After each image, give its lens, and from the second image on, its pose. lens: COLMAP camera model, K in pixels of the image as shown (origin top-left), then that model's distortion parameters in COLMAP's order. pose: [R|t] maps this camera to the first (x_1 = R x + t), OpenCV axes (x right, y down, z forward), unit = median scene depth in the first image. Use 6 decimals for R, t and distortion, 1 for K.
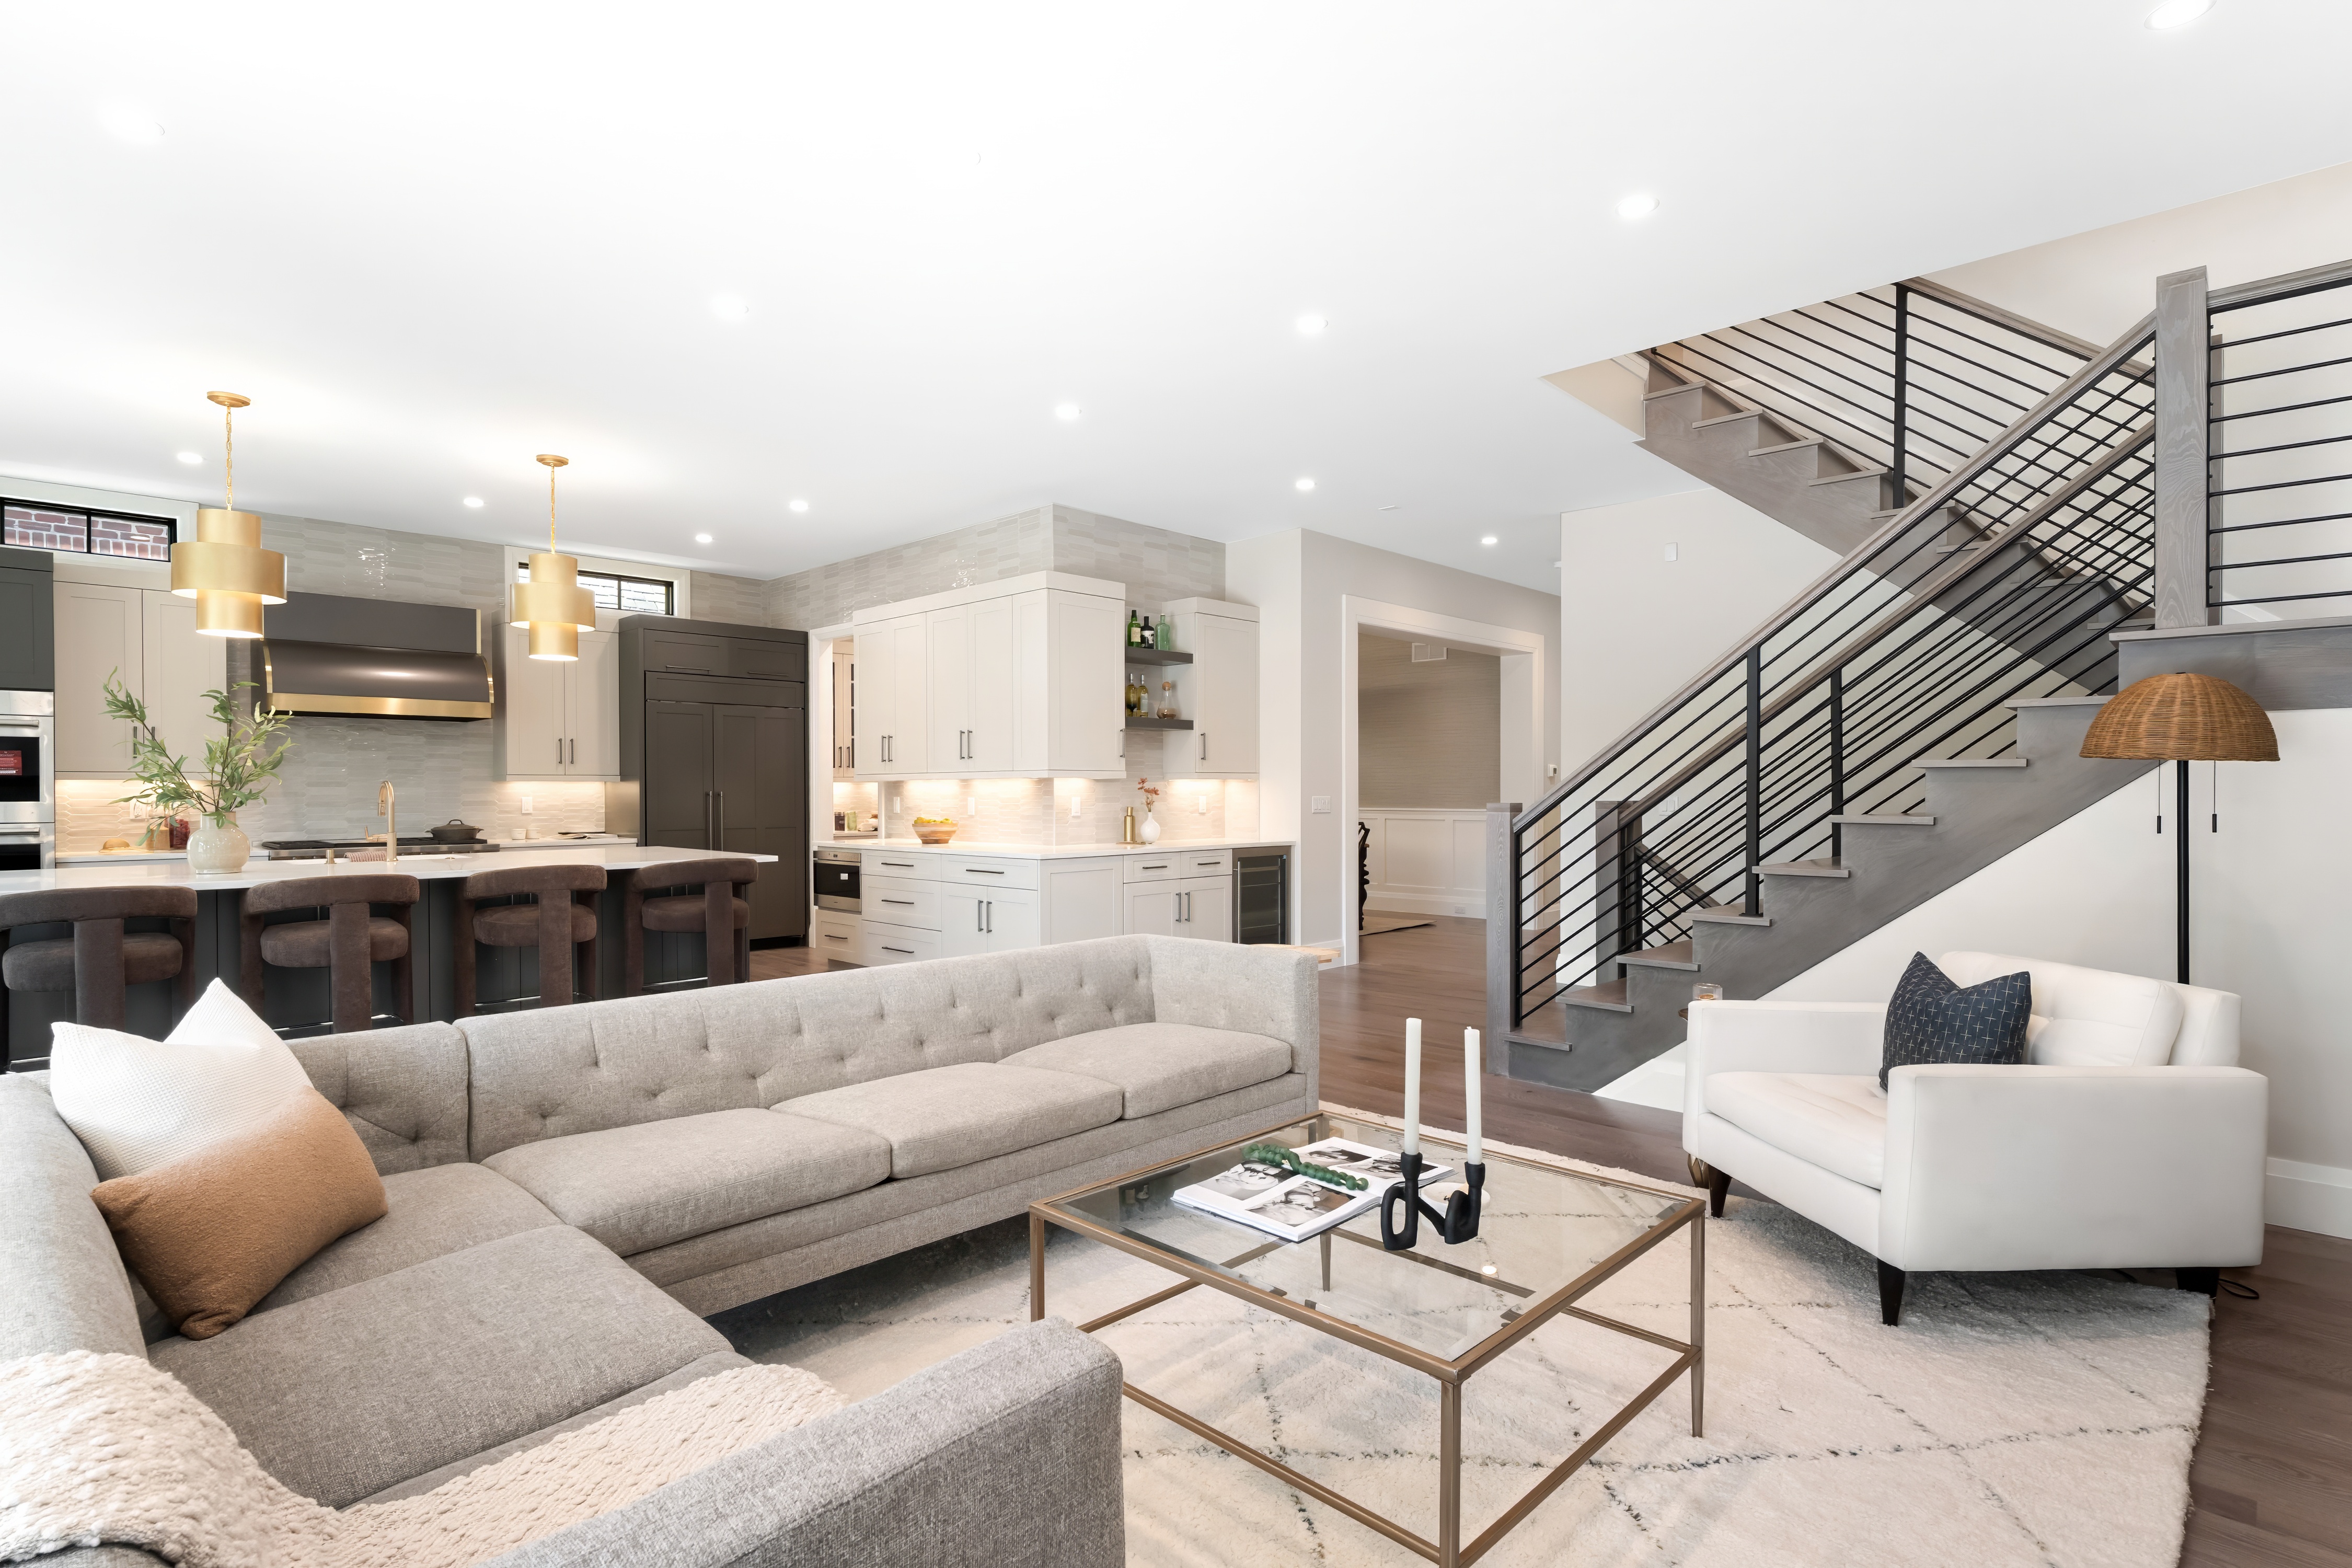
lens RADIAL K [[1147.5, 0, 1169.2], [0, 1147.5, 799.5], [0, 0, 1]] dist [-0.001615, 0.000063]
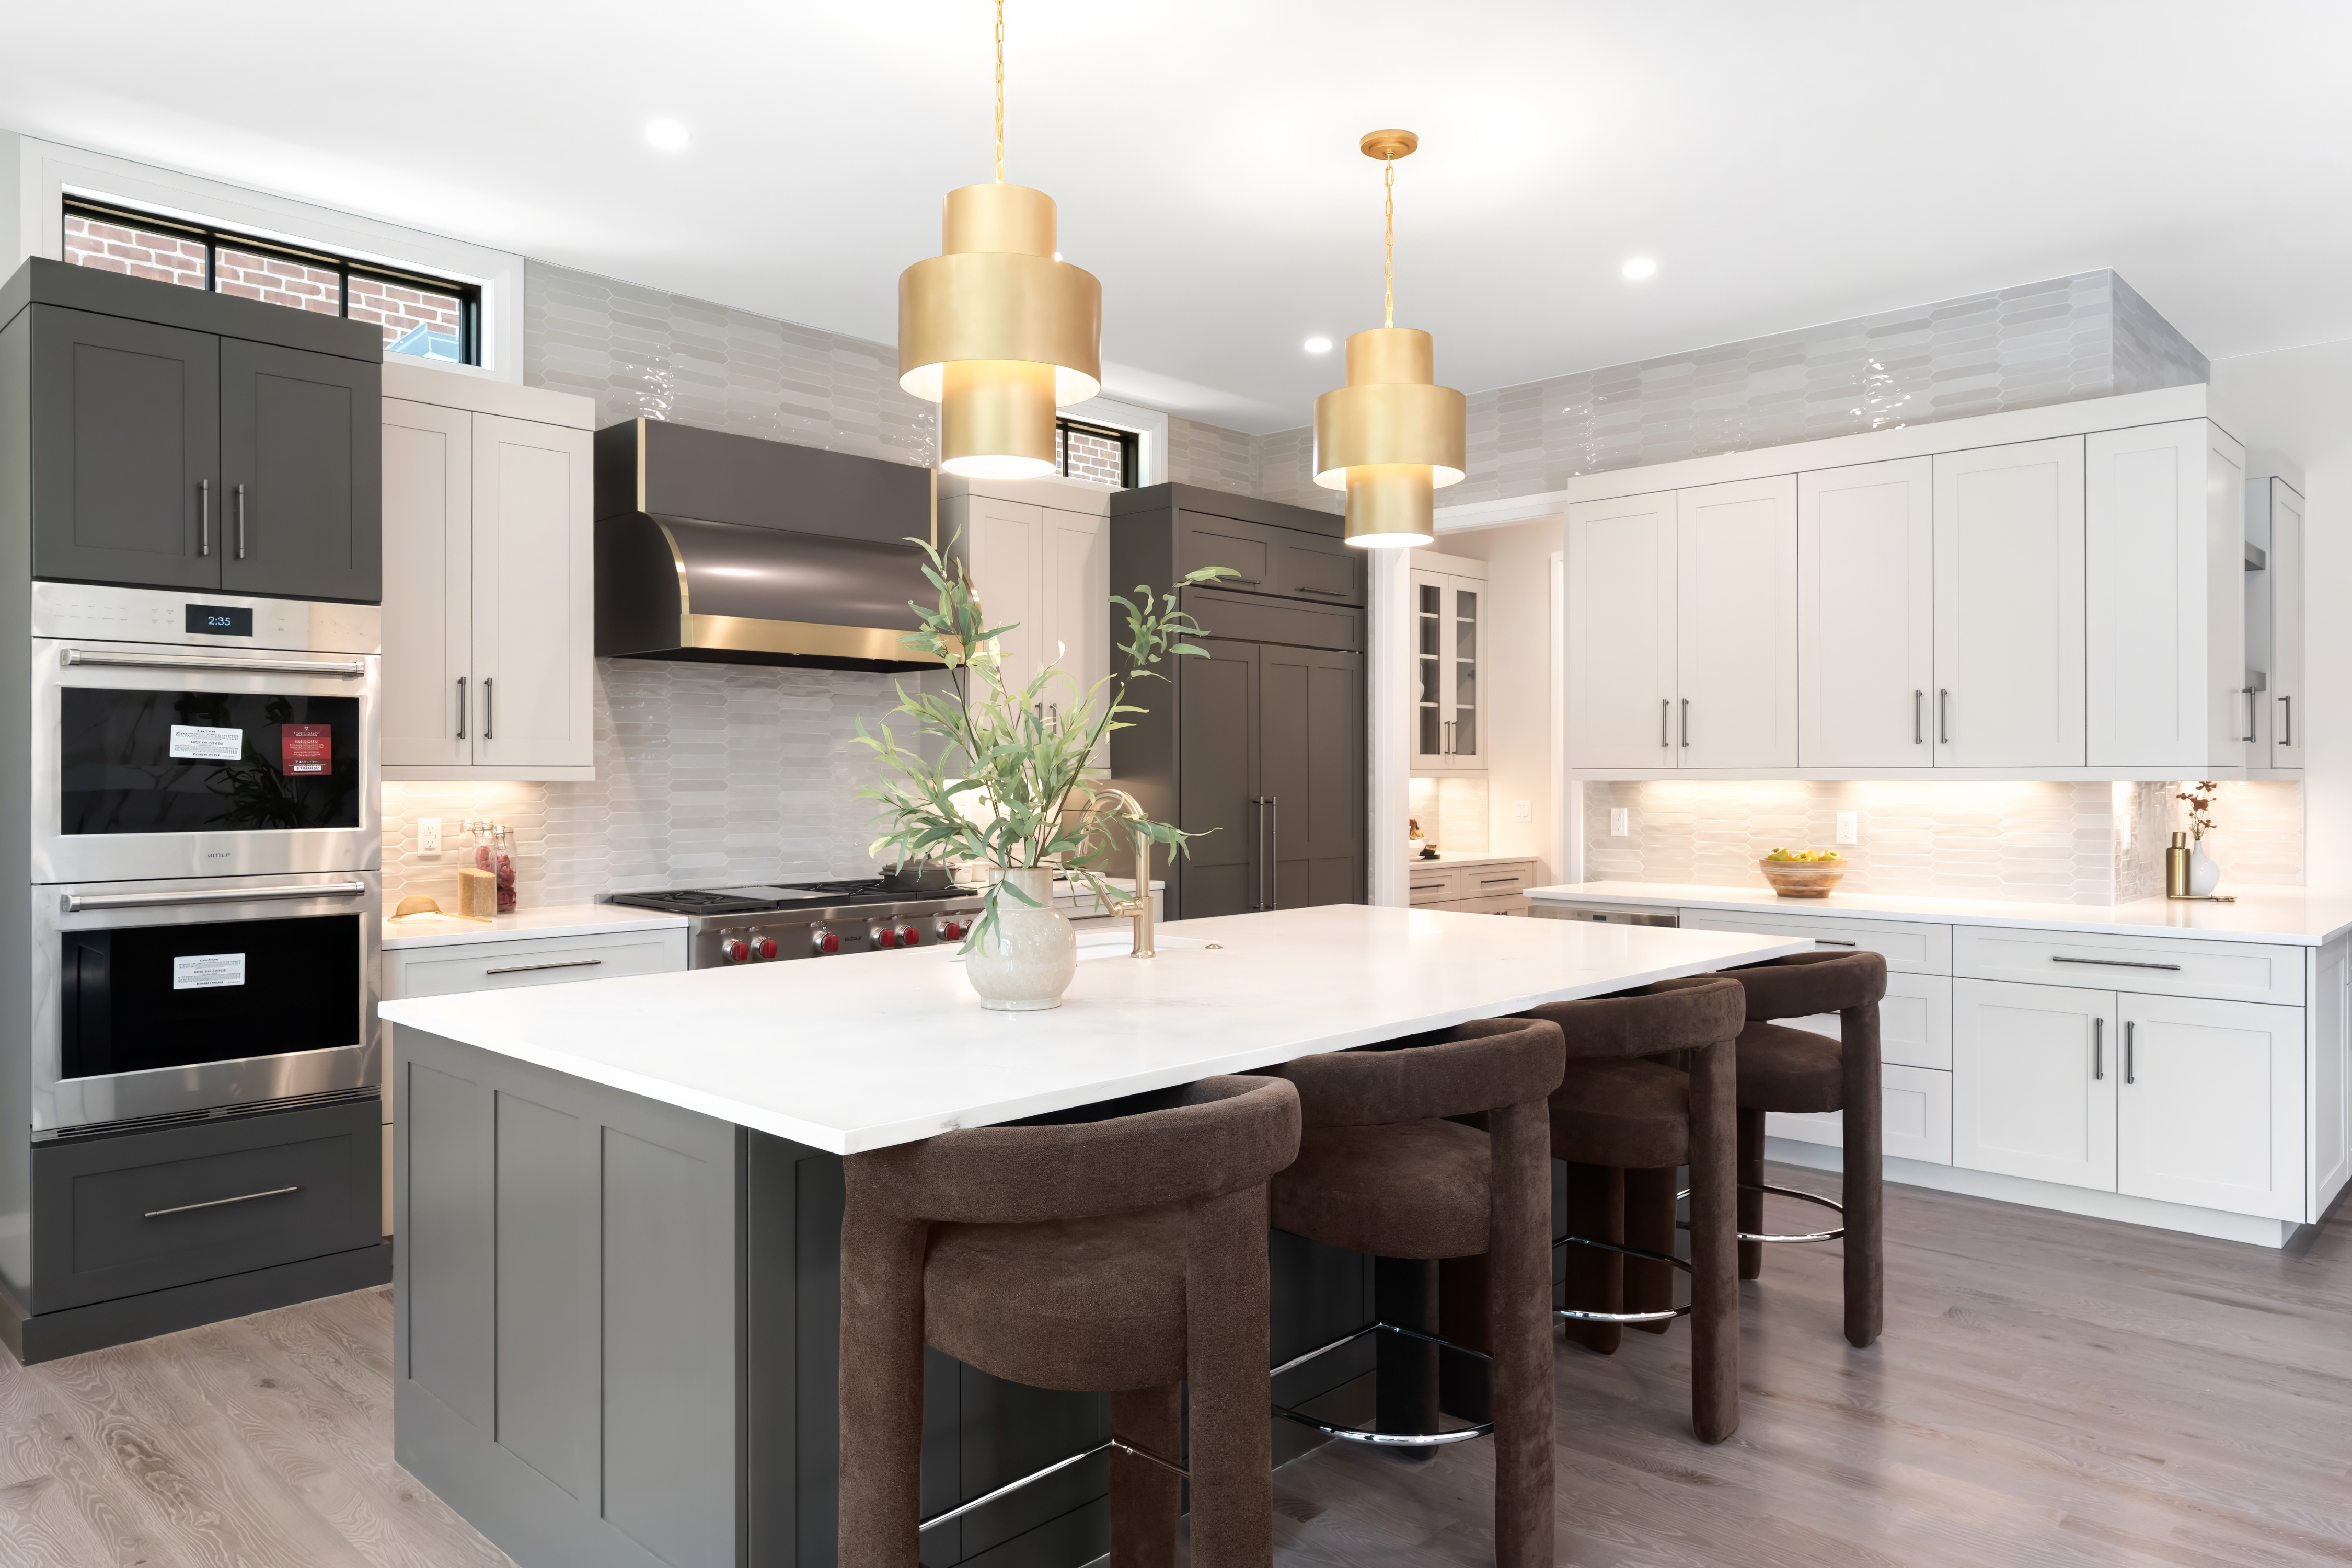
lens RADIAL K [[1527.8, 0, 1176.2], [0, 1527.8, 777.8], [0, 0, 1]] dist [-0.008405, -0.000805]
pose [[0.999984, 0.002239, 0.005251, -0.513086], [-0.002206, 0.999978, -0.006297, -0.013172], [-0.005265, 0.006285, 0.999966, 0.277312]]
